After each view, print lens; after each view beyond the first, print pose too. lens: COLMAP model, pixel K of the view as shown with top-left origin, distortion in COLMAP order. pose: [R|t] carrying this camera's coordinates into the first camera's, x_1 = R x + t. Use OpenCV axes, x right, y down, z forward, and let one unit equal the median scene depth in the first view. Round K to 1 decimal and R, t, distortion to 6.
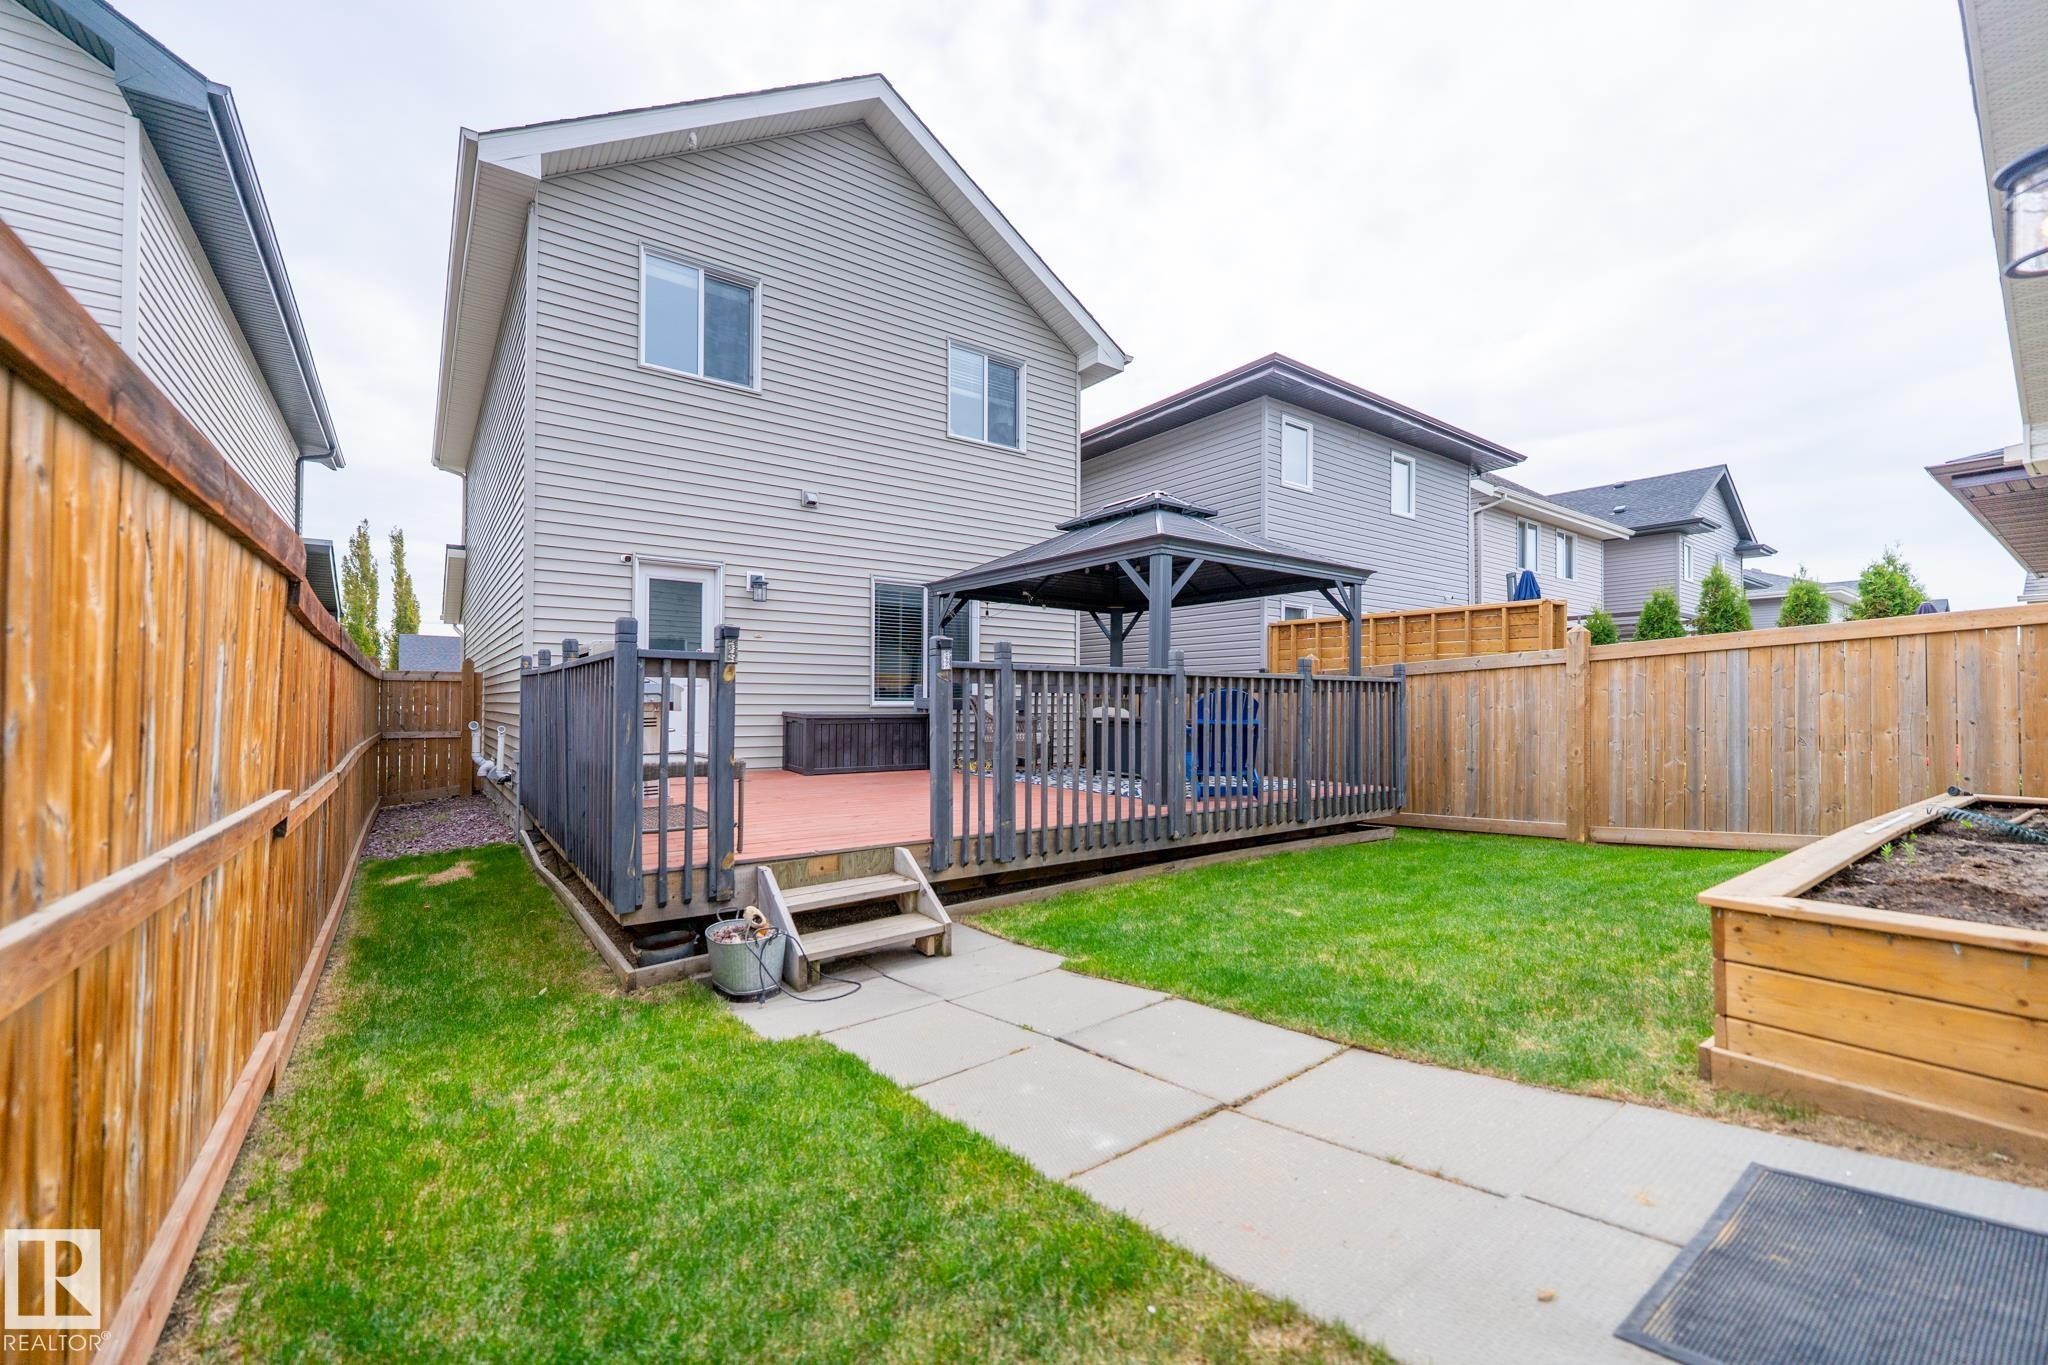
lens RADIAL K [[828.4, 0, 1017.6], [0, 828.4, 689.5], [0, 0, 1]] dist [0.000174, -0.000640]
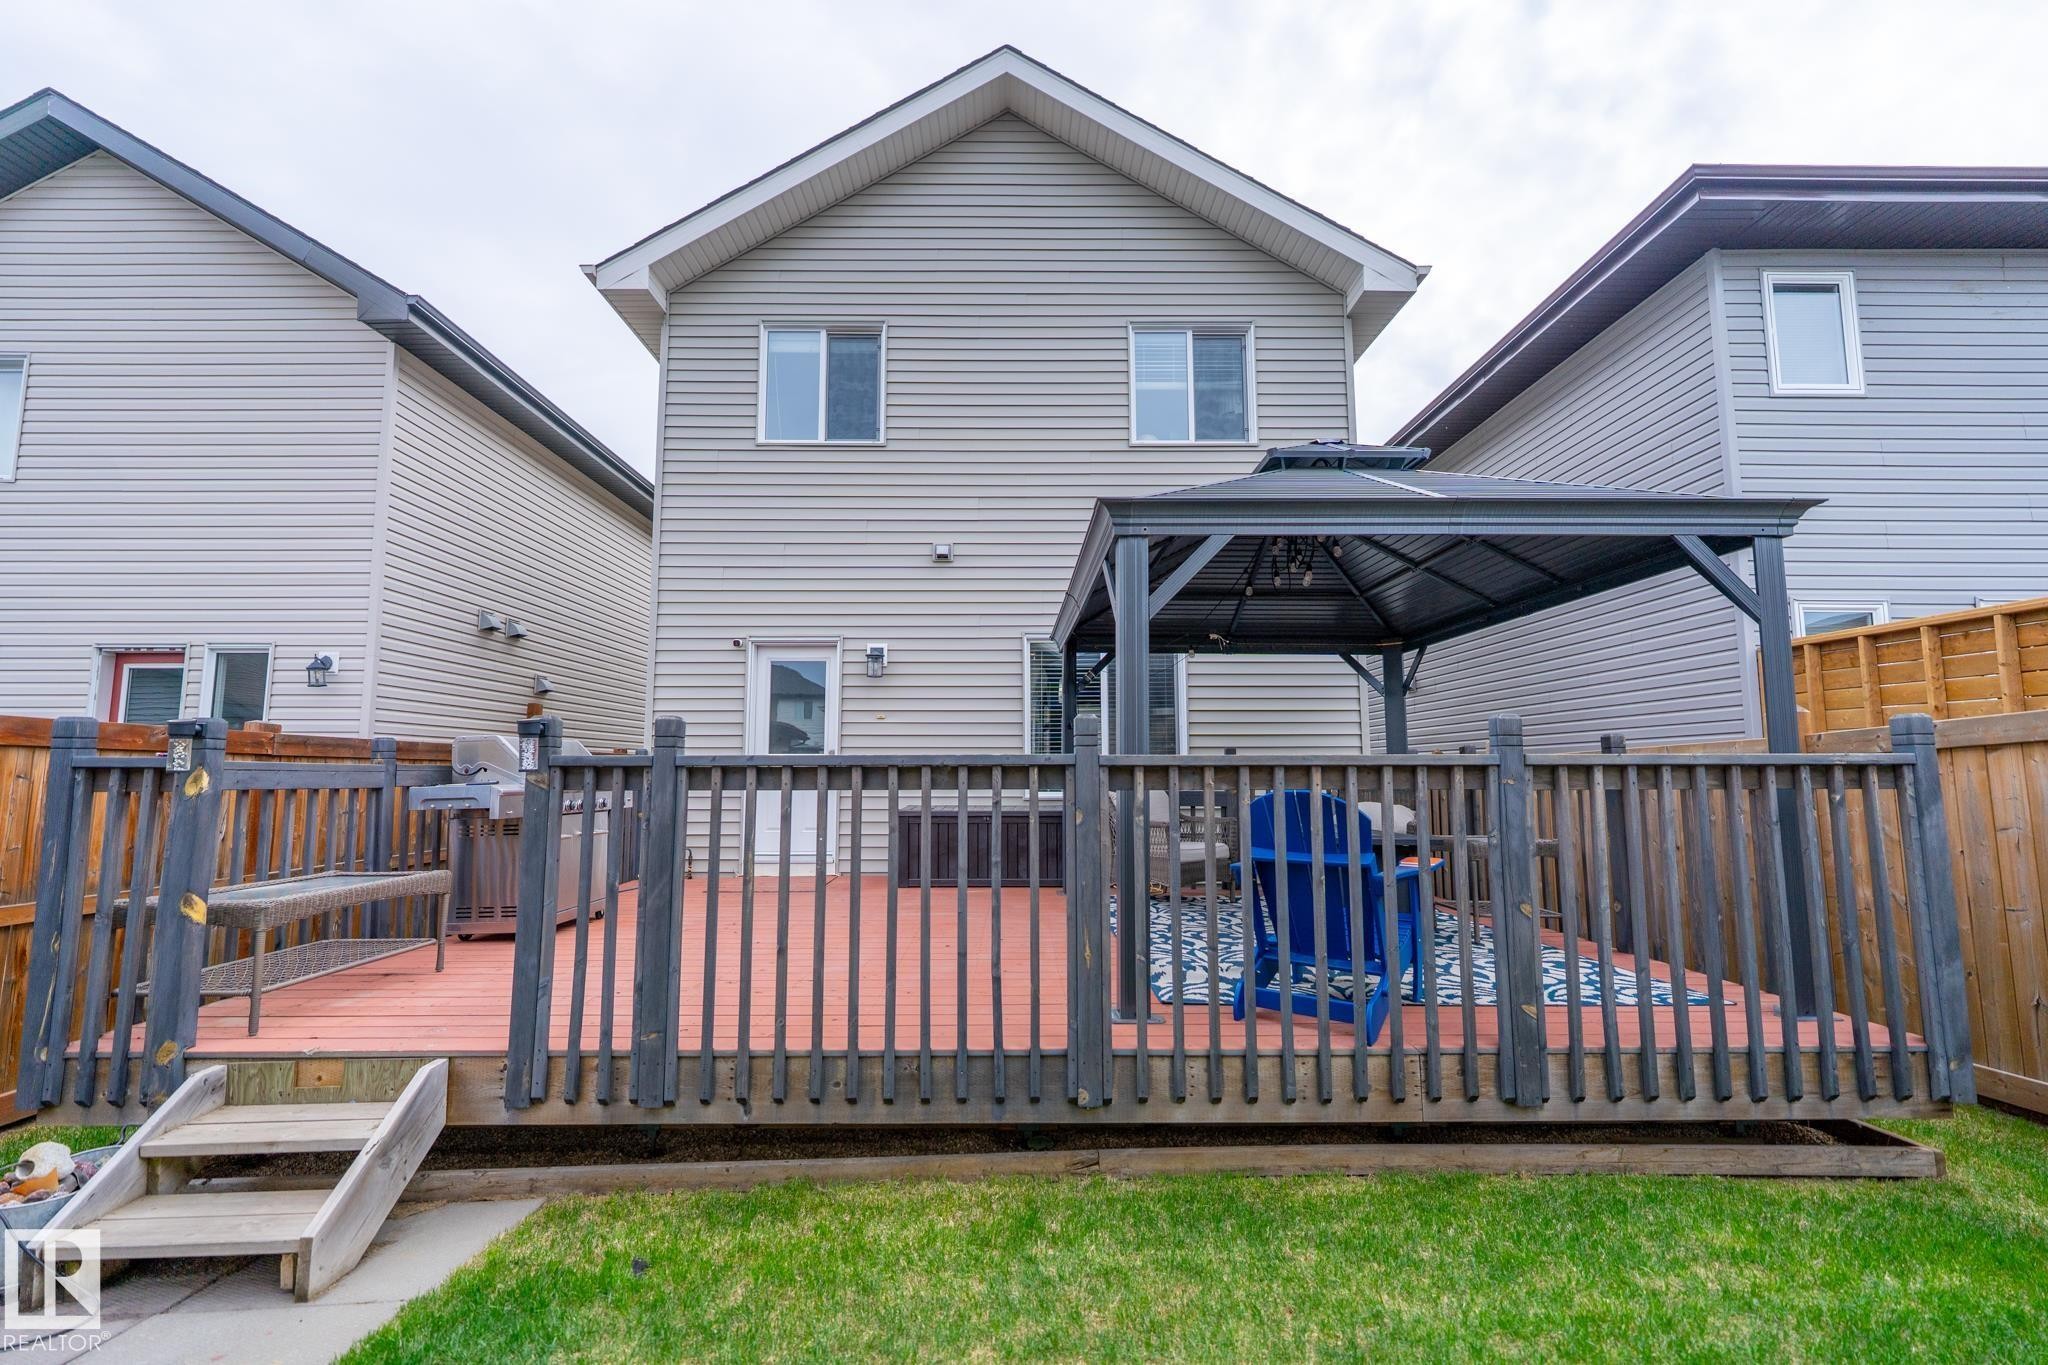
lens RADIAL K [[828.4, 0, 1015.1], [0, 828.4, 690.4], [0, 0, 1]] dist [0.000174, -0.000640]
pose [[0.809179, -0.063366, -0.584136, 0.297850], [0.013549, 0.995916, -0.089266, -0.012494], [0.587407, 0.064317, 0.806732, 0.371181]]
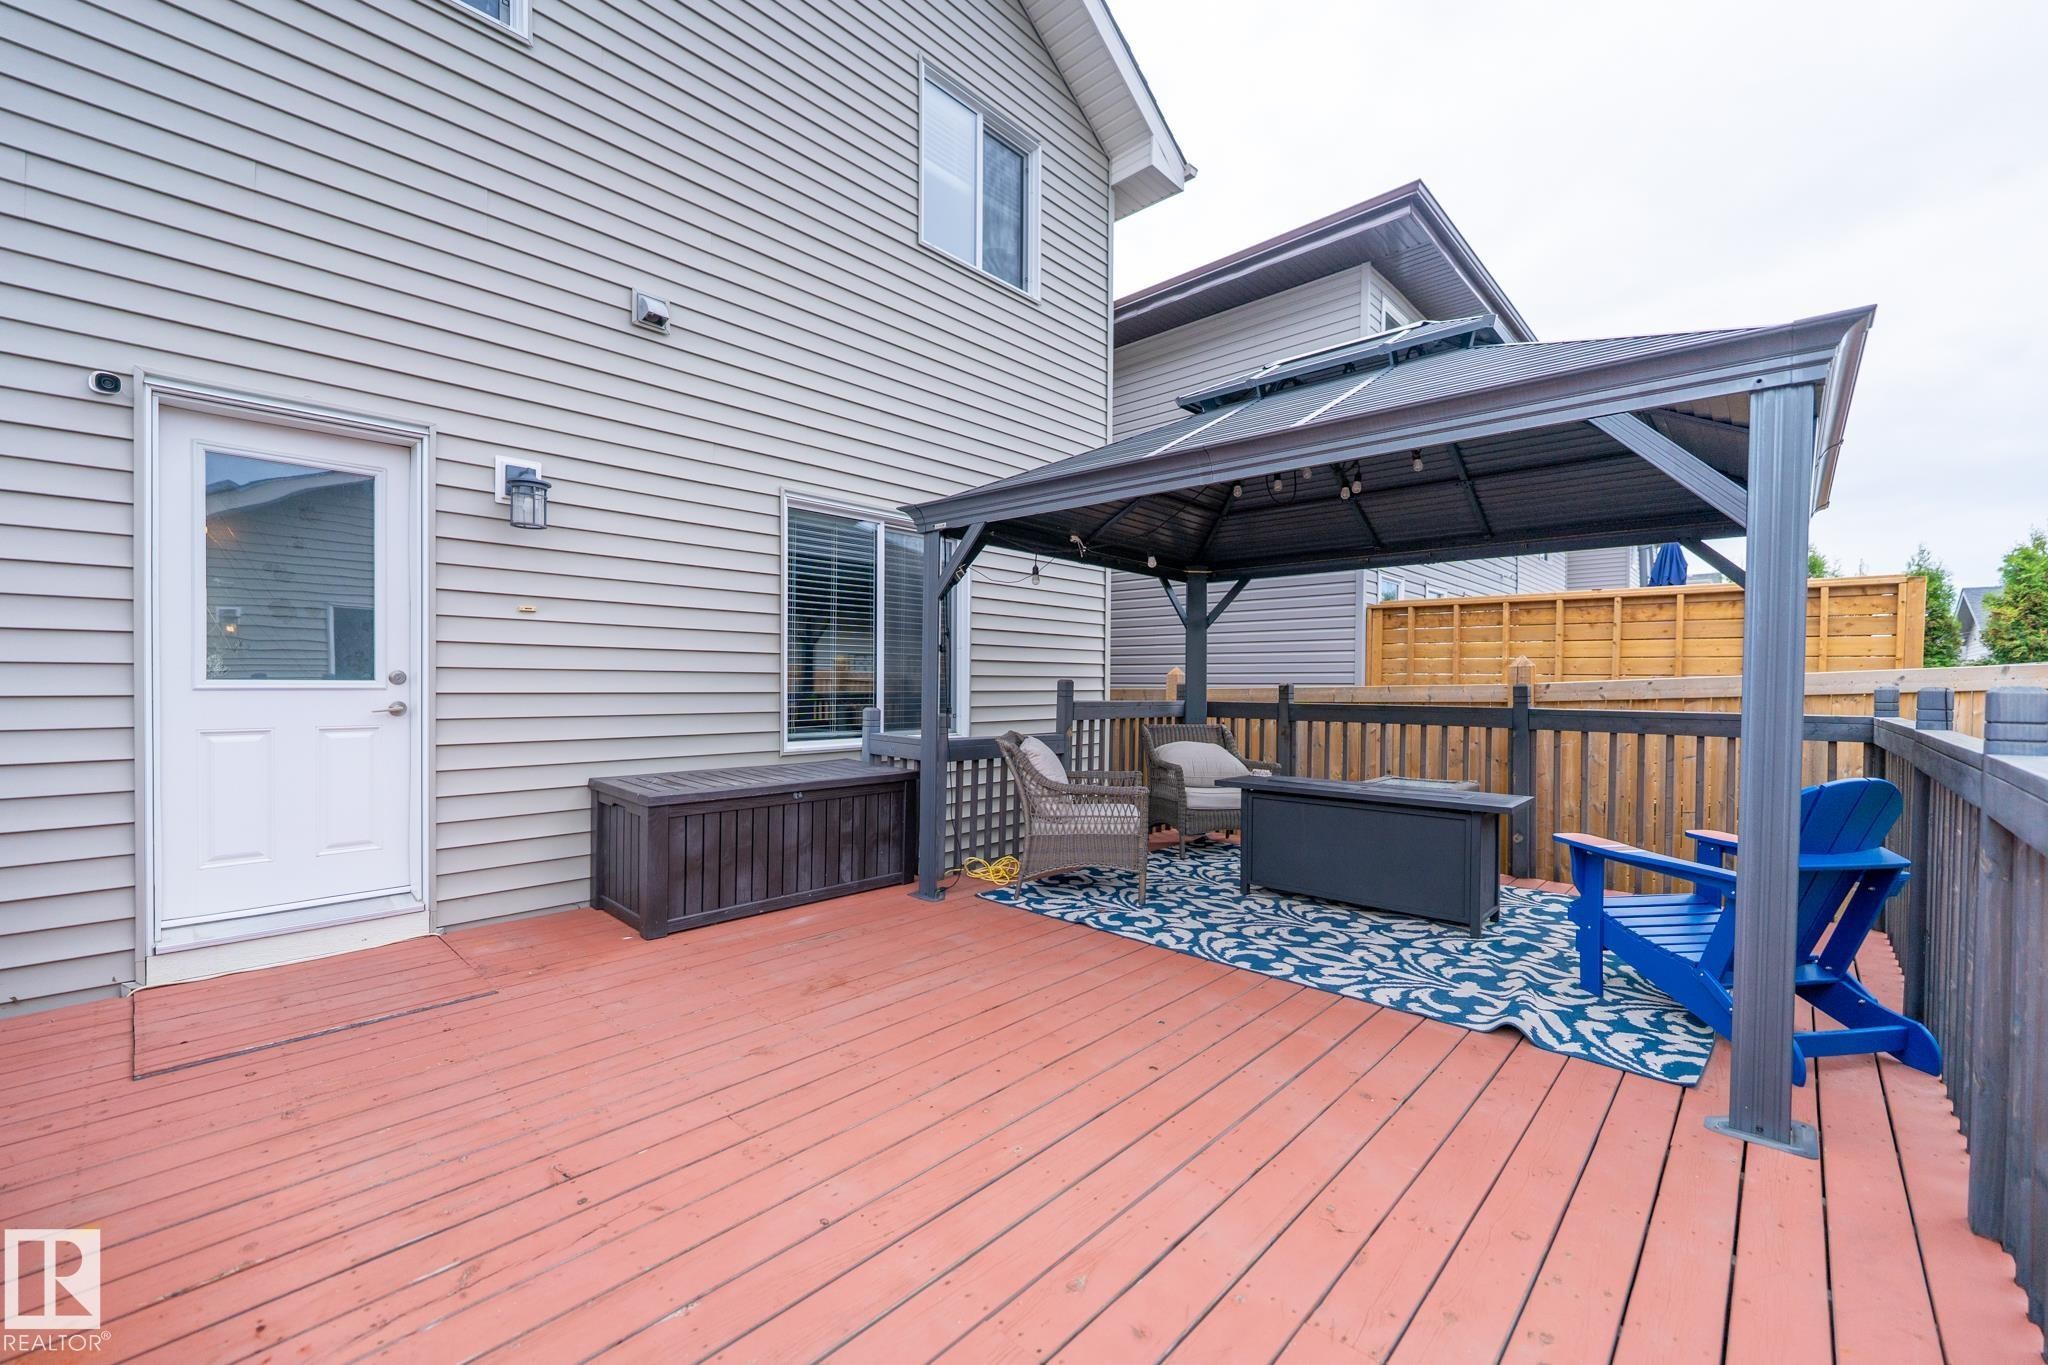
lens RADIAL K [[828.4, 0, 1016.3], [0, 828.4, 692.0], [0, 0, 1]] dist [0.000174, -0.000640]
pose [[0.983249, 0.000791, 0.182265, -0.135894], [-0.006159, 0.999564, 0.028887, -0.034047], [-0.182163, -0.029526, 0.982825, 0.509270]]
